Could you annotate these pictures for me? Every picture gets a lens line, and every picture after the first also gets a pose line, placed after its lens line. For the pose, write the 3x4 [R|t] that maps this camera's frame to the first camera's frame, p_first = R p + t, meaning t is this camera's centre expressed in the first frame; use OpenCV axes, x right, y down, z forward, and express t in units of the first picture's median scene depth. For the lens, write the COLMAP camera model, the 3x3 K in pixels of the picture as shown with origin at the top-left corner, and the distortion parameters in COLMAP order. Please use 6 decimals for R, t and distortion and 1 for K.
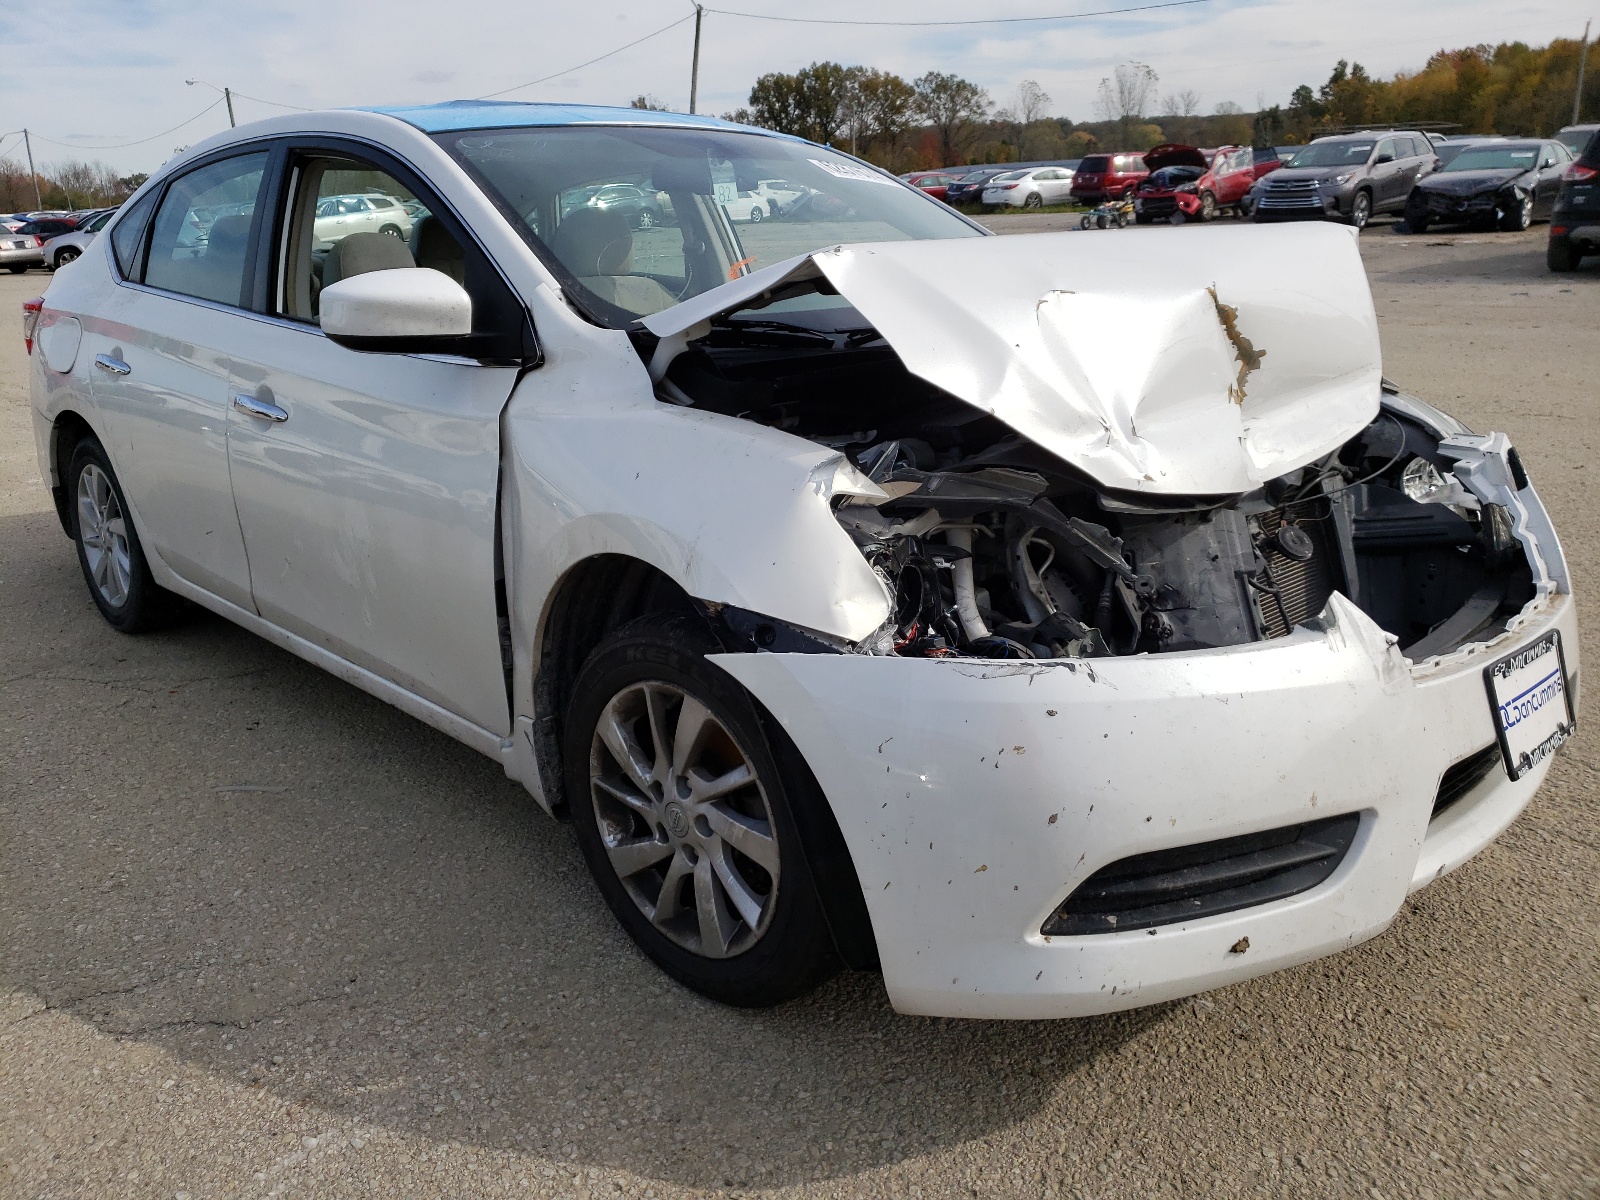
lens RADIAL K [[1239.4, 0, 768.9], [0, 1239.4, 551.1], [0, 0, 1]] dist [0.013126, 0.004918]
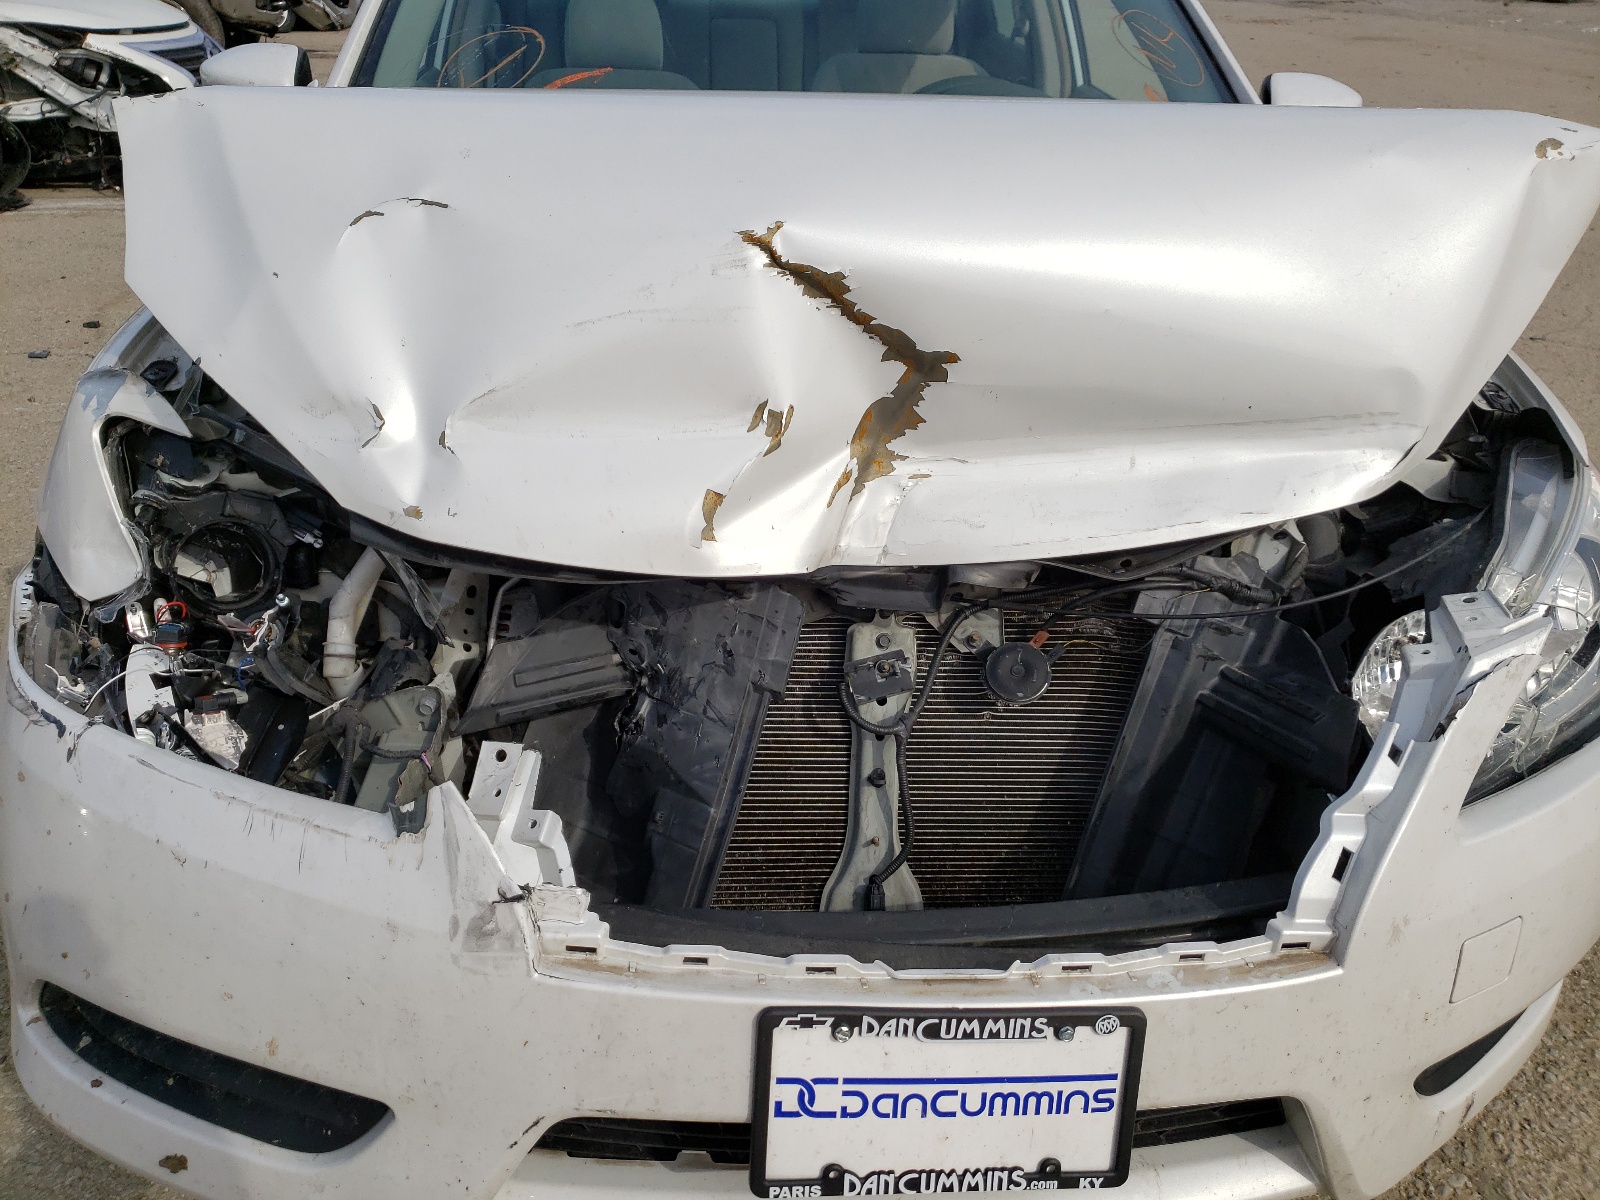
lens RADIAL K [[1217.8, 0, 800.0], [0, 1217.8, 600.0], [0, 0, 1]] dist [0.032401, 0.001839]
pose [[0.781788, 0.338031, -0.523968, 0.733063], [-0.207629, 0.933476, 0.292426, -0.221698], [0.587961, -0.119824, 0.799965, 0.523827]]
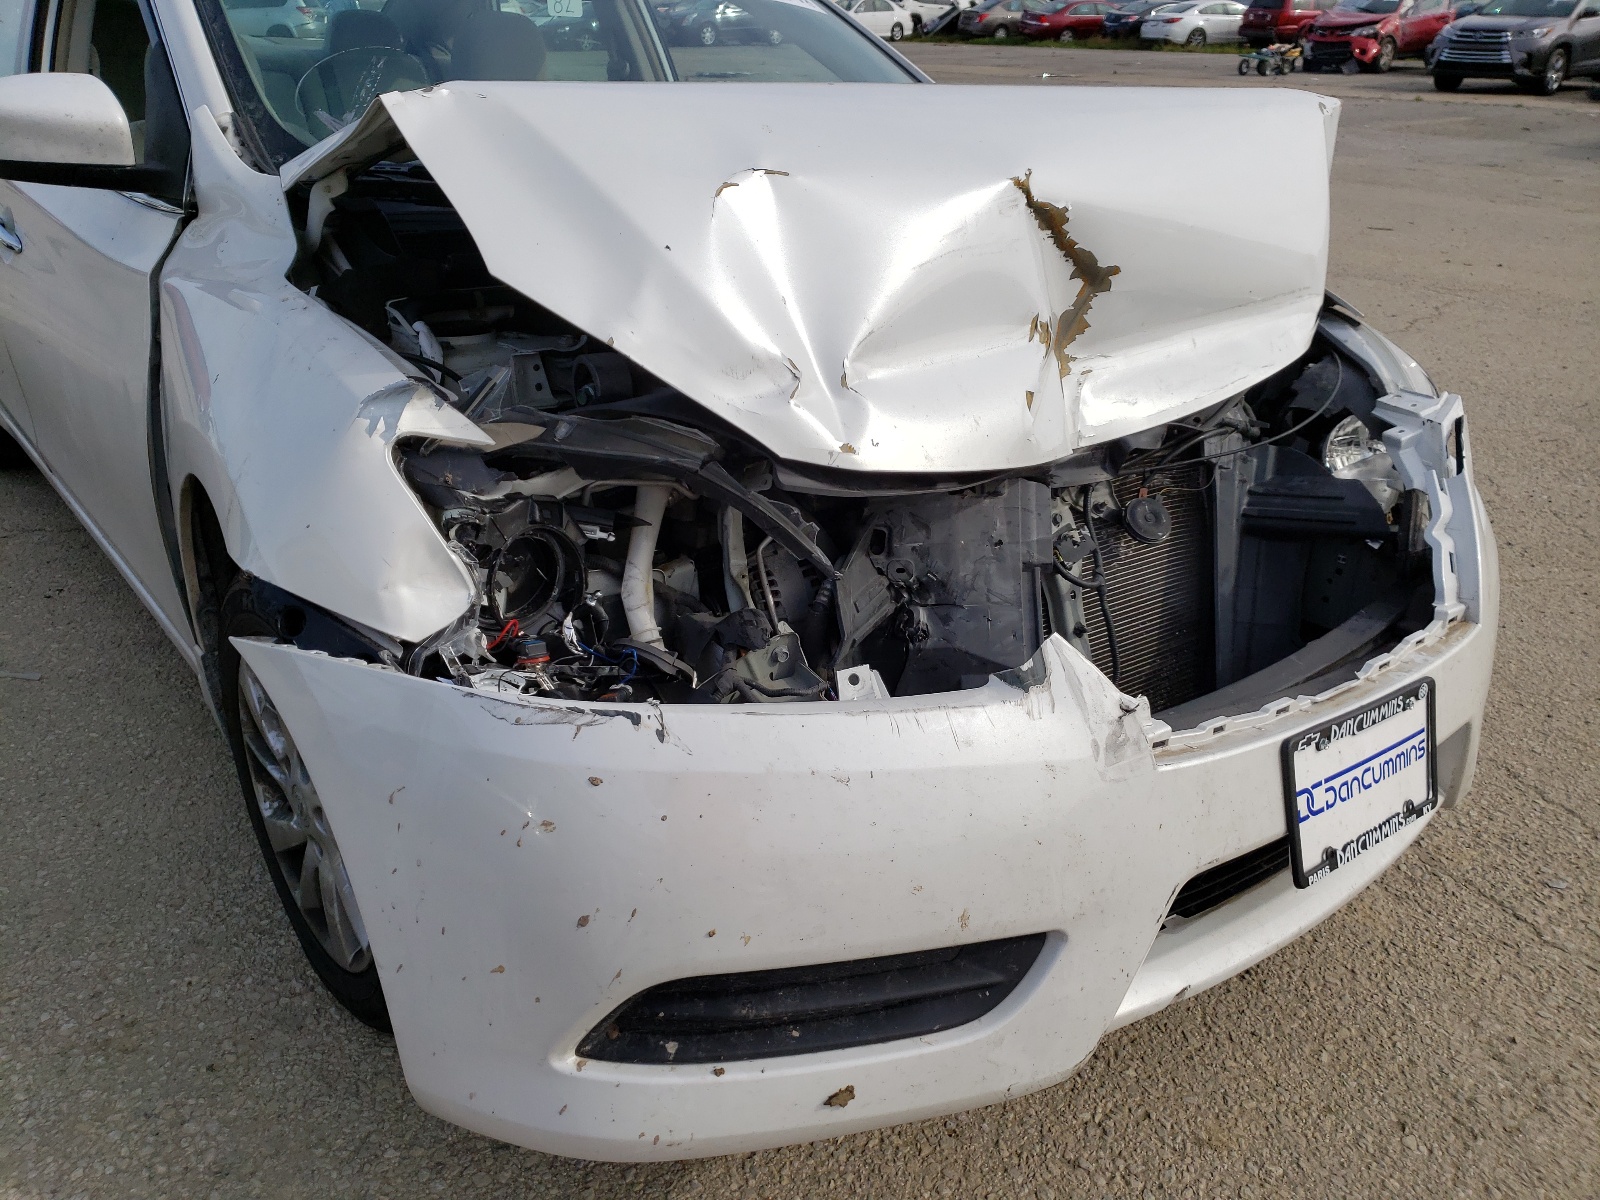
lens RADIAL K [[1258.8, 0, 800.0], [0, 1258.8, 592.1], [0, 0, 1]] dist [0.007656, 0.003094]
pose [[0.994714, 0.089126, -0.050993, 0.285434], [-0.080166, 0.984383, 0.156730, -0.078161], [0.064165, -0.151813, 0.986324, 0.228095]]
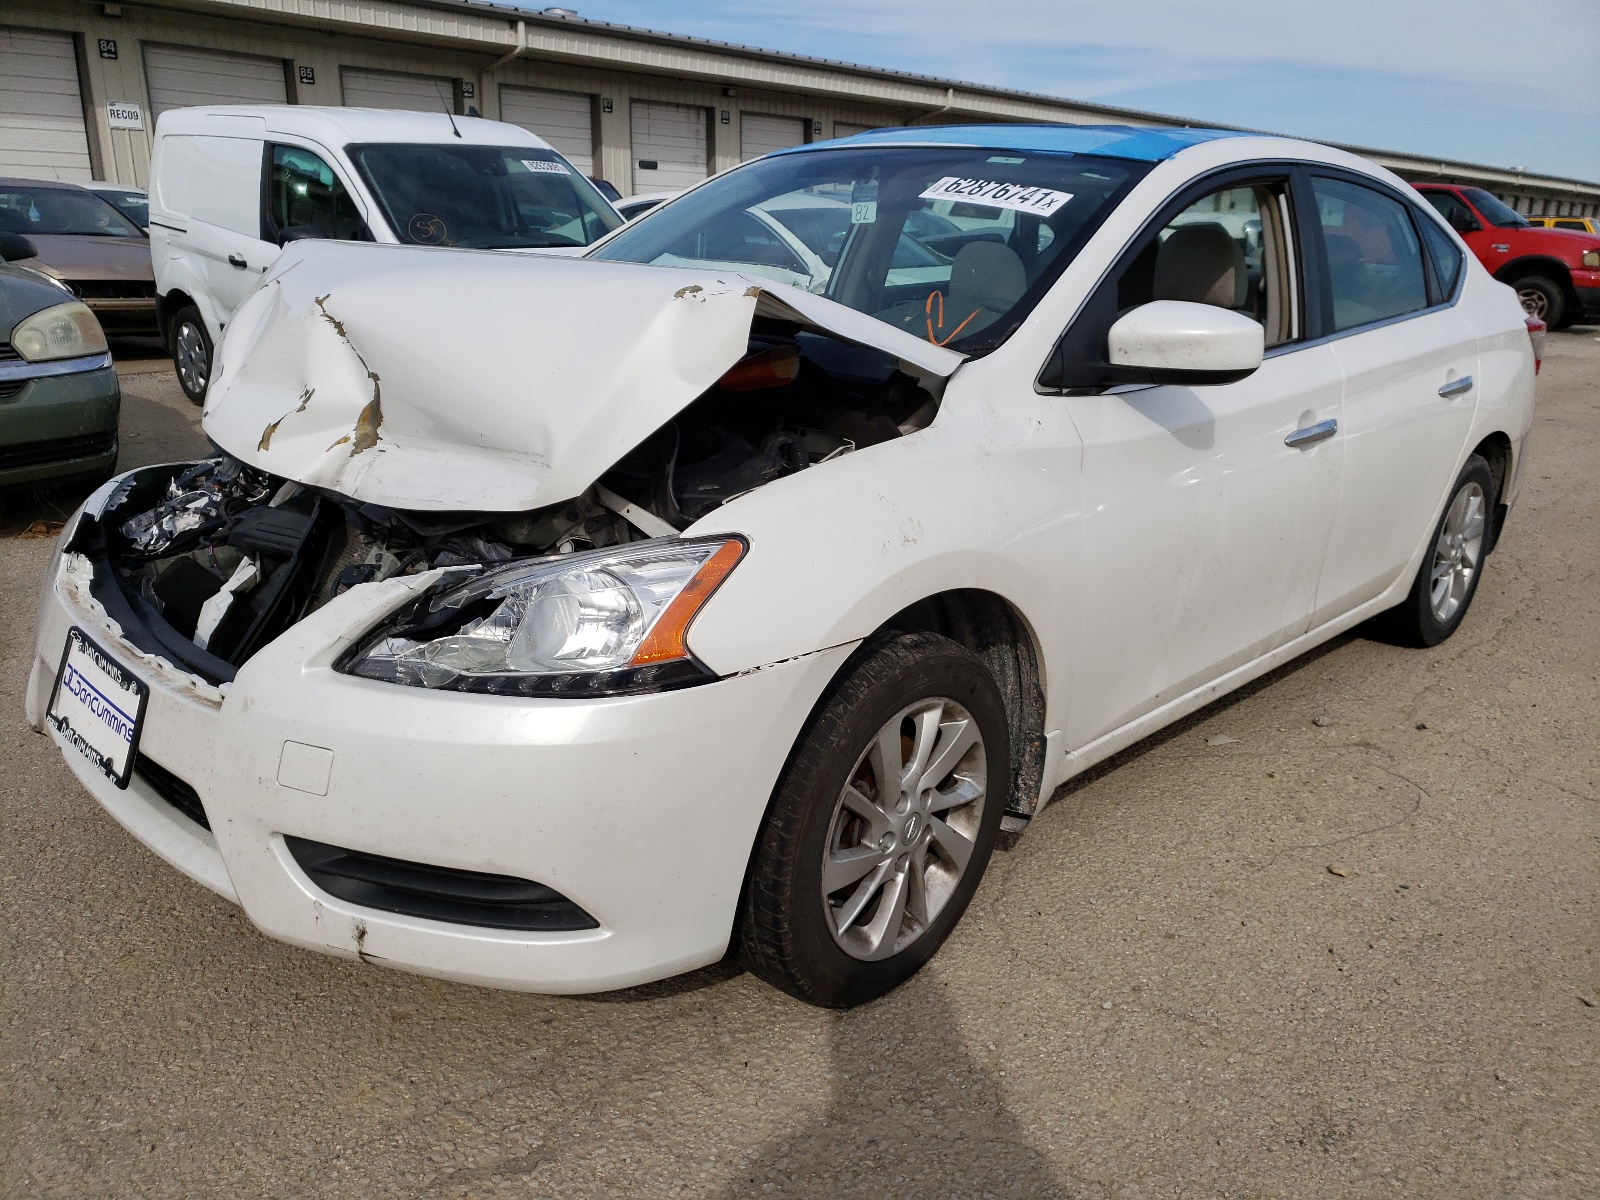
lens RADIAL K [[1258.8, 0, 800.0], [0, 1258.8, 592.1], [0, 0, 1]] dist [0.007656, 0.003094]
pose [[0.027555, 0.296841, -0.954529, 1.533664], [-0.275371, 0.920199, 0.278216, -0.403059], [0.960943, 0.255184, 0.107097, 1.359073]]
